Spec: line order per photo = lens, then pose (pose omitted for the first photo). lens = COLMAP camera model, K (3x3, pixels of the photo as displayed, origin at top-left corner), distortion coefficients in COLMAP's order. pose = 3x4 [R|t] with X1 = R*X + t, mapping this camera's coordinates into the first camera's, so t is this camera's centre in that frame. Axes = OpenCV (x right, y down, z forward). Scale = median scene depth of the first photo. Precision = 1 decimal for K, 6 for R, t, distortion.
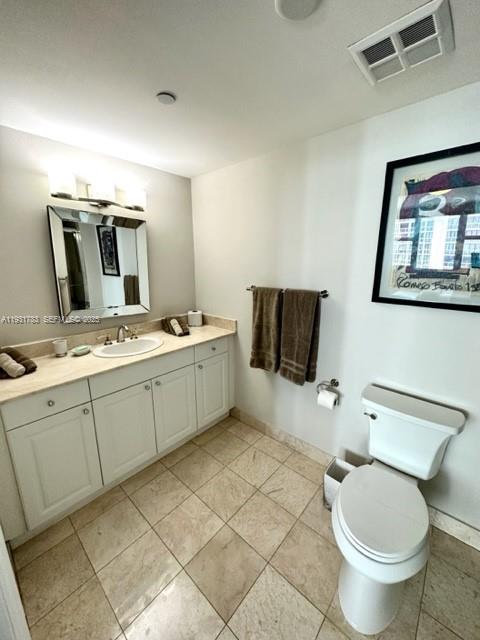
lens RADIAL K [[257.0, 0, 240.8], [0, 257.0, 319.1], [0, 0, 1]] dist [-0.001455, 0.000176]
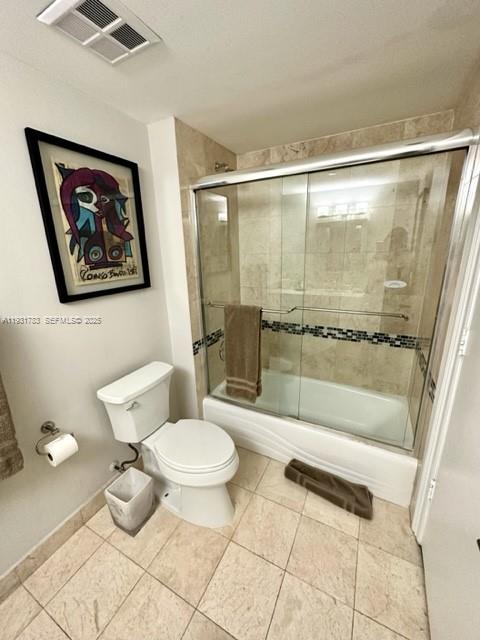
lens RADIAL K [[257.0, 0, 239.9], [0, 257.0, 318.0], [0, 0, 1]] dist [-0.001455, 0.000176]
pose [[-0.250408, -0.246334, 0.936278, -0.475482], [0.239600, 0.921236, 0.306457, -0.158781], [-0.938023, 0.301071, -0.171663, 0.703166]]
